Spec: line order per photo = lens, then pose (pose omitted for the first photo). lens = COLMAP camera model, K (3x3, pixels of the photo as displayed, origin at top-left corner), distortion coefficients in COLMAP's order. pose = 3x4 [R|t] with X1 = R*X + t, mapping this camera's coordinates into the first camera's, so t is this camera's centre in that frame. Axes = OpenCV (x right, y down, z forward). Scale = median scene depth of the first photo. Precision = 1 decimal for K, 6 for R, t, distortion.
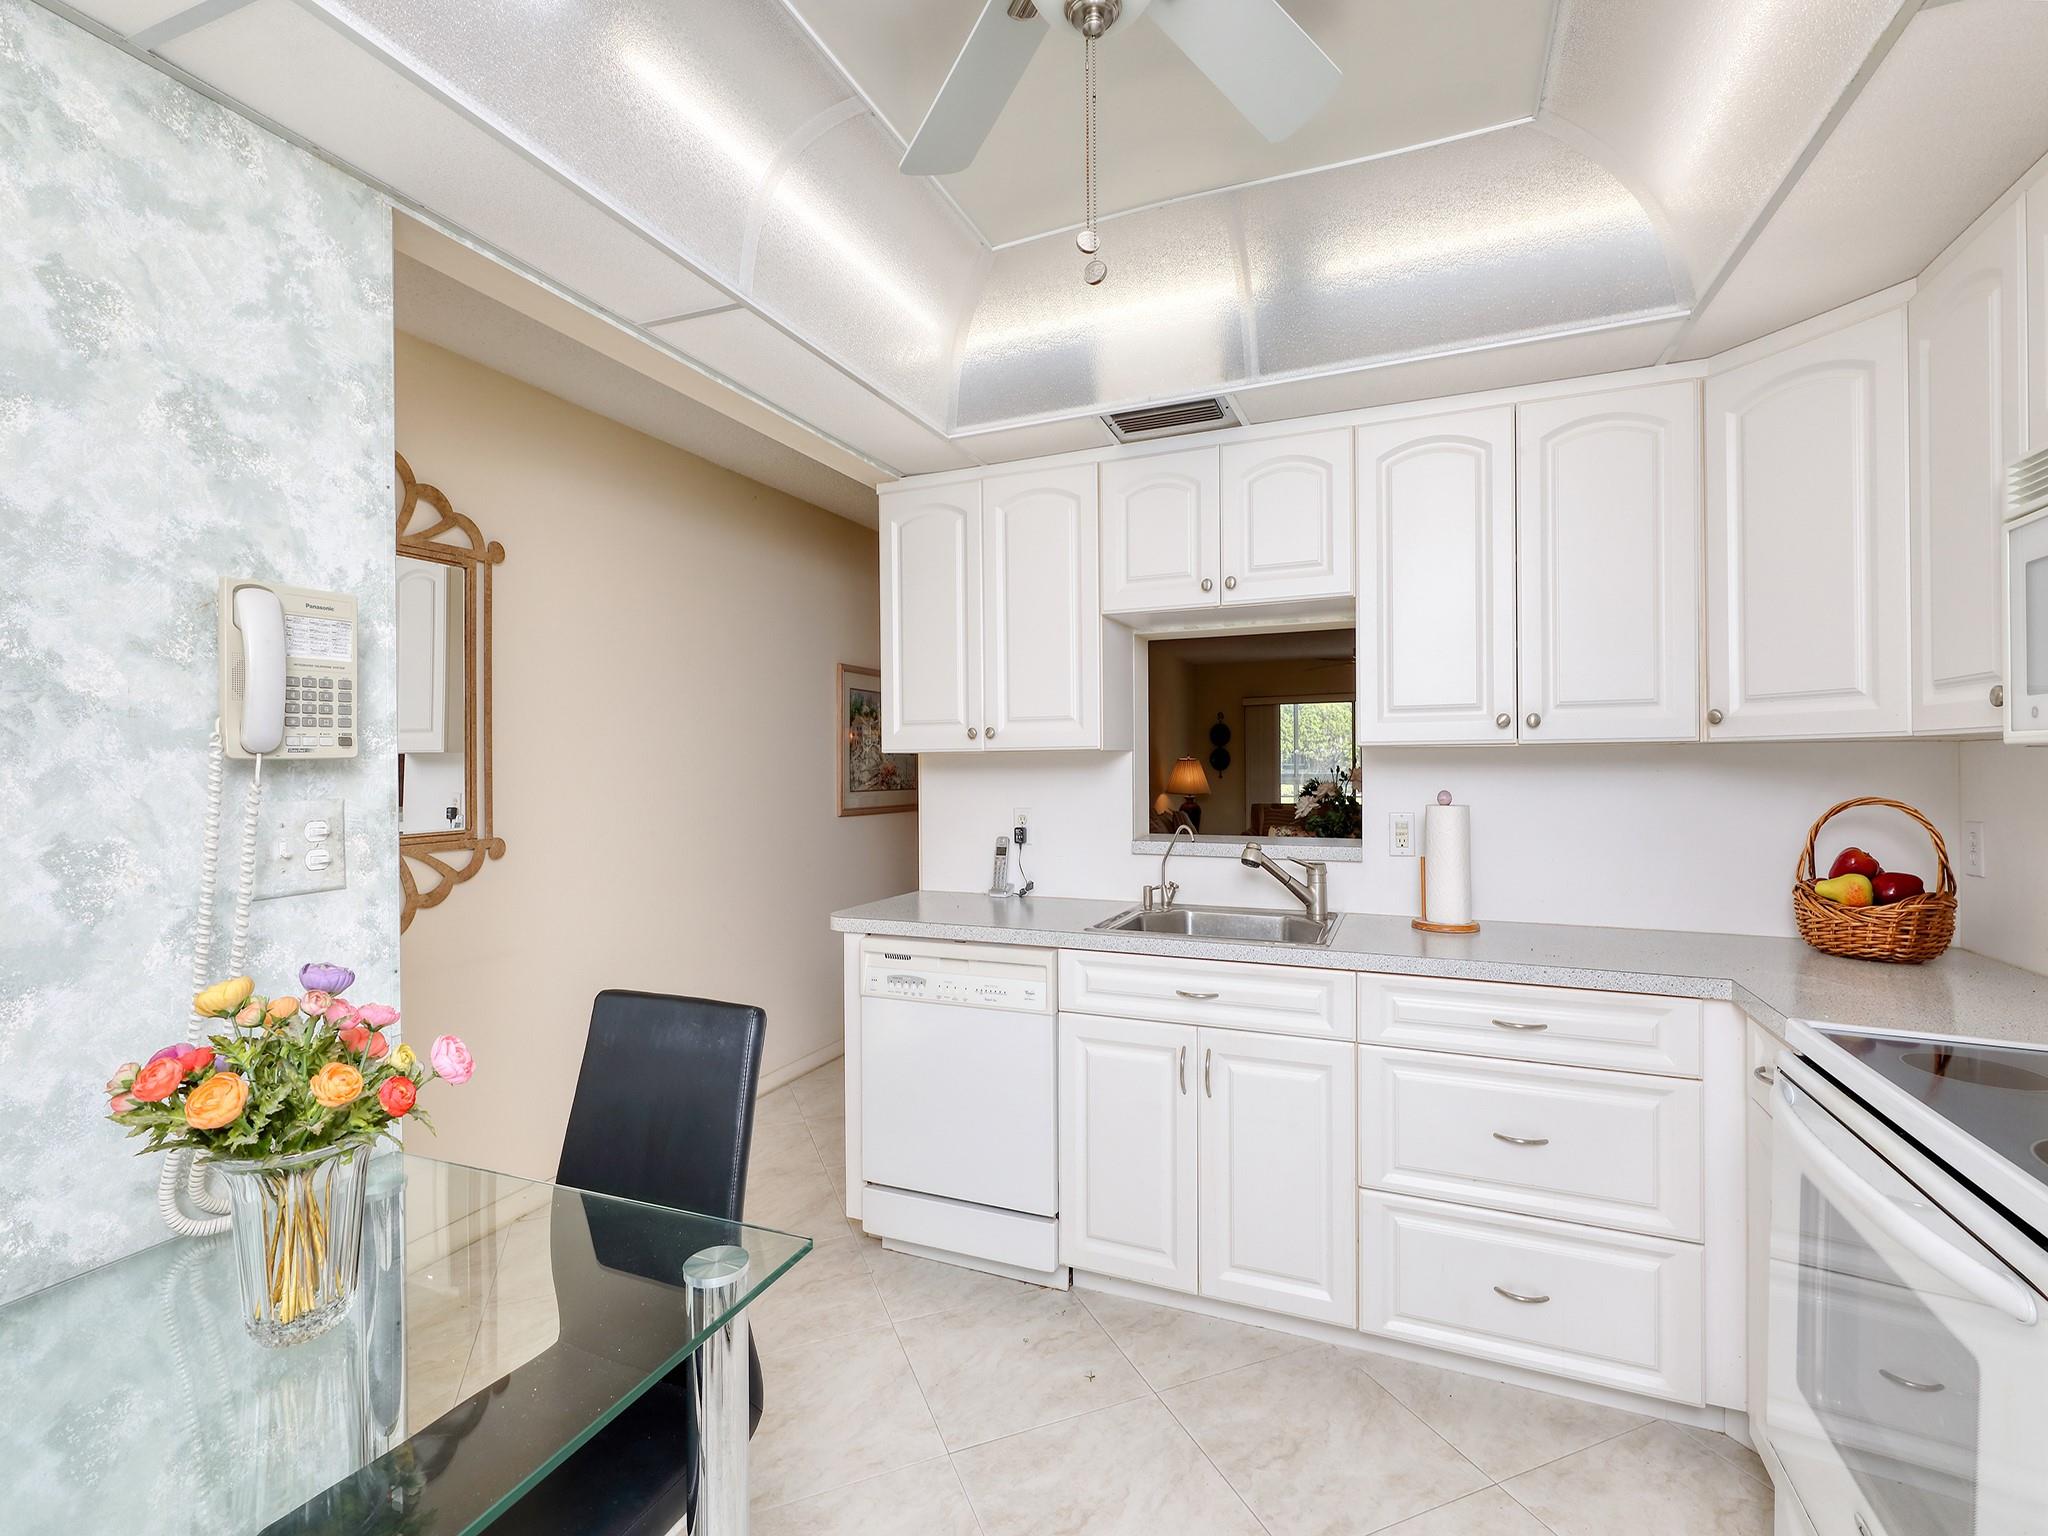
lens RADIAL K [[935.6, 0, 1022.0], [0, 935.6, 773.6], [0, 0, 1]] dist [0.000621, -0.000796]
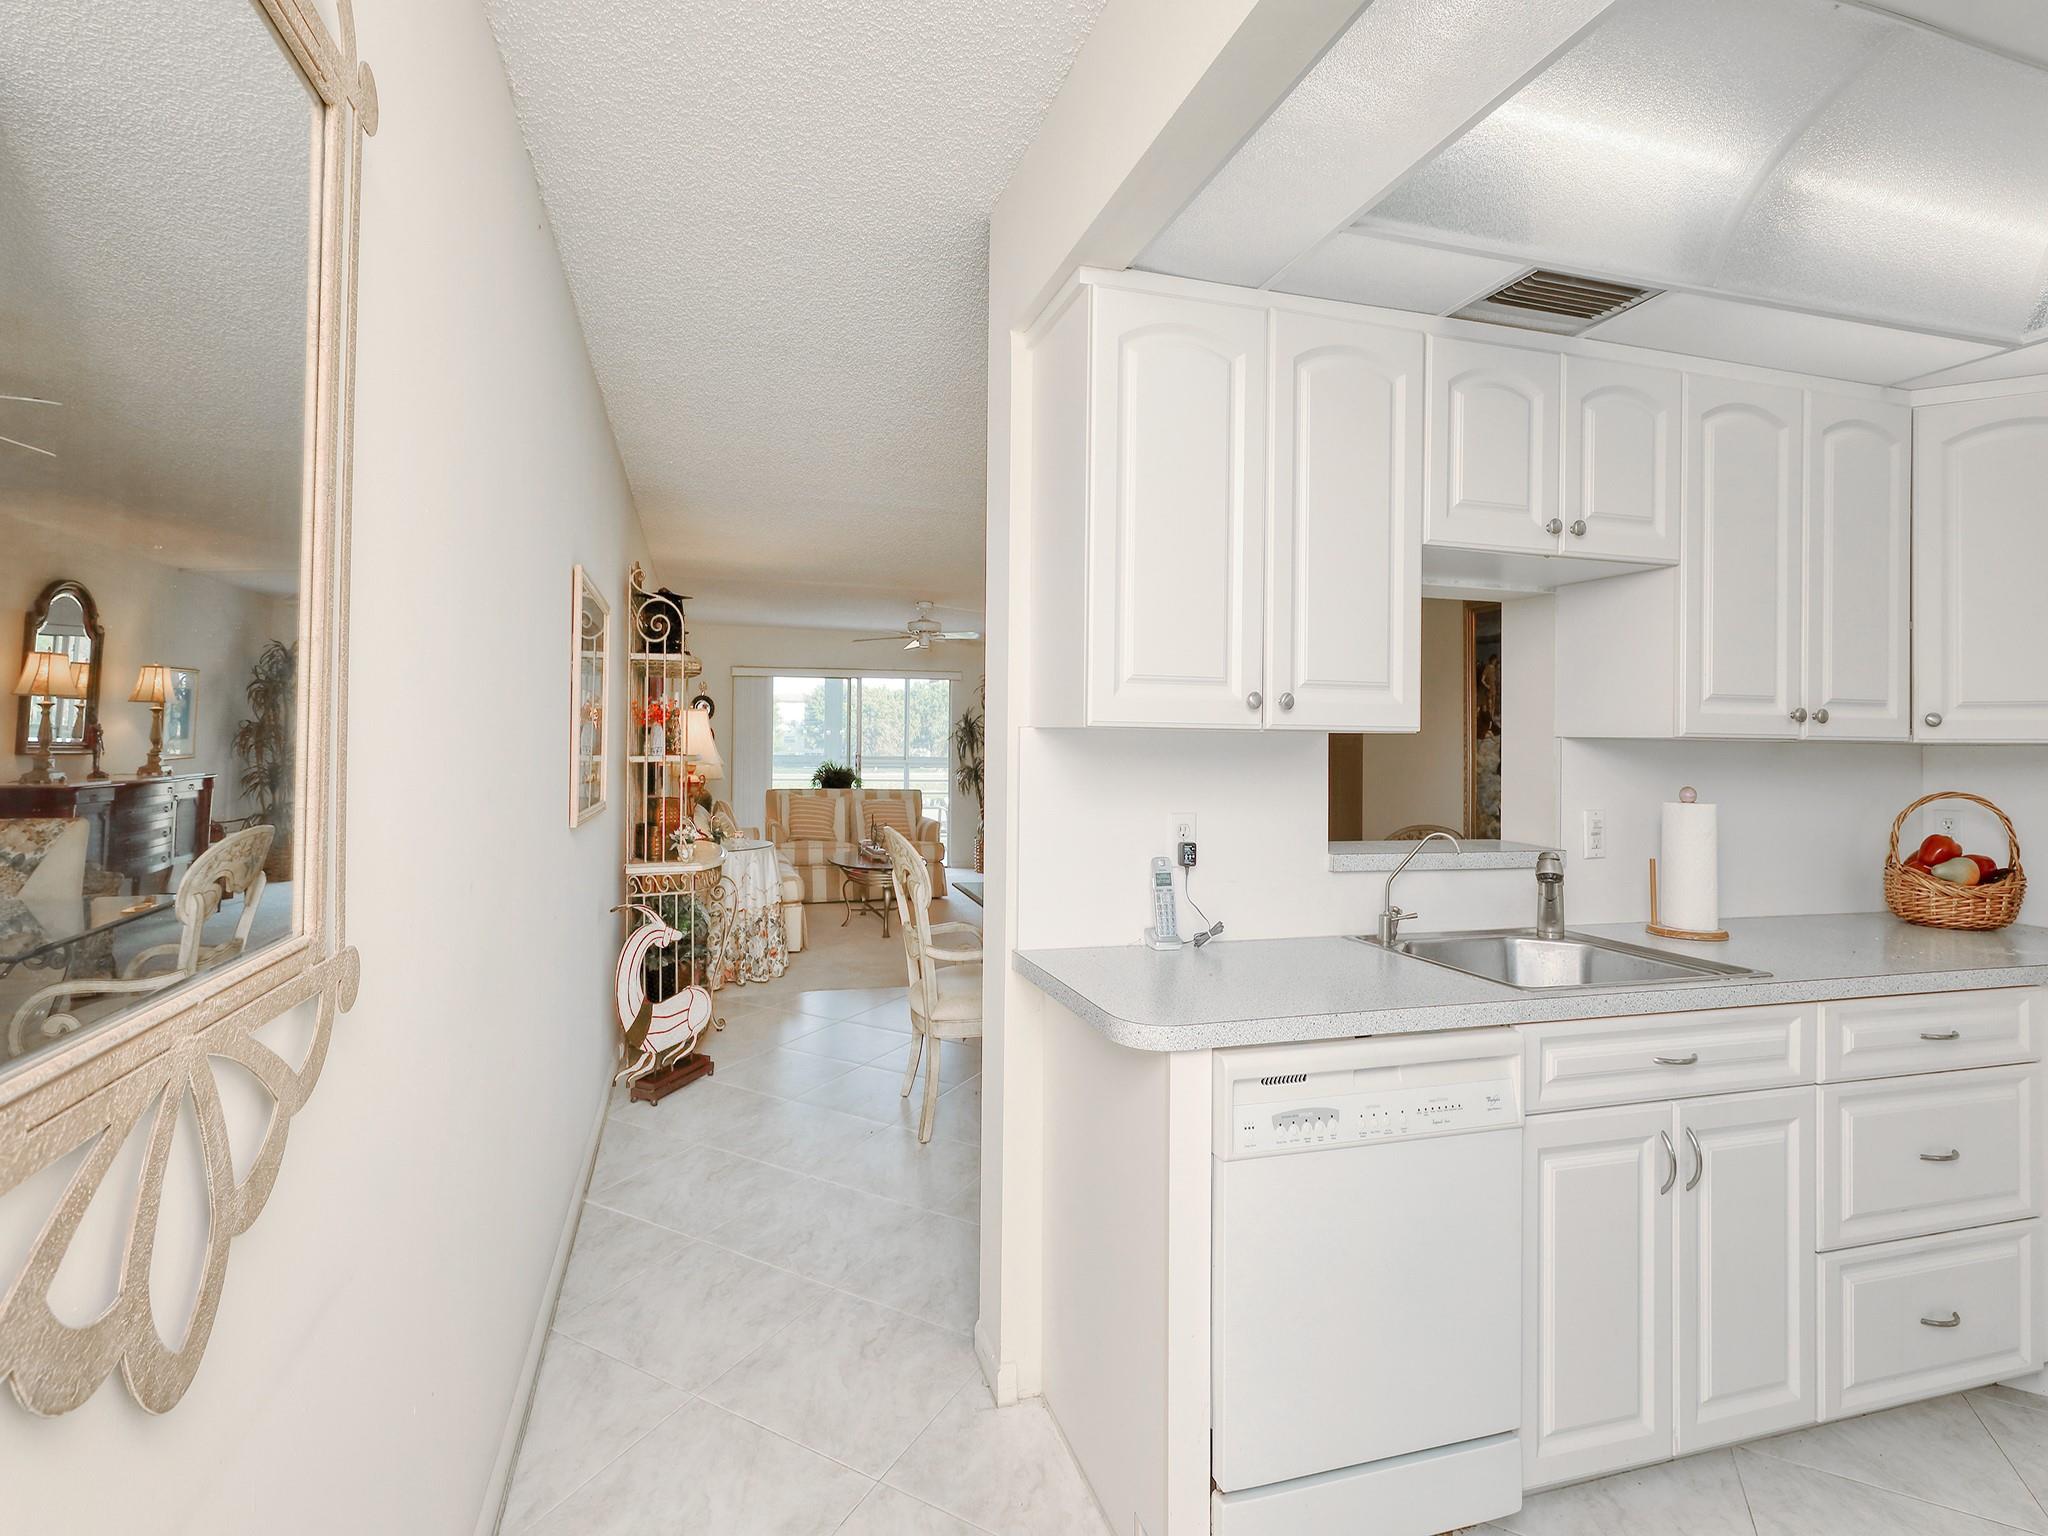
lens RADIAL K [[1009.7, 0, 1022.8], [0, 1009.7, 751.3], [0, 0, 1]] dist [0.015898, 0.000544]
pose [[0.766385, 0.008627, 0.642323, -0.697107], [-0.013466, 0.999906, 0.002637, -0.010632], [-0.642240, -0.010671, 0.766429, 0.646189]]
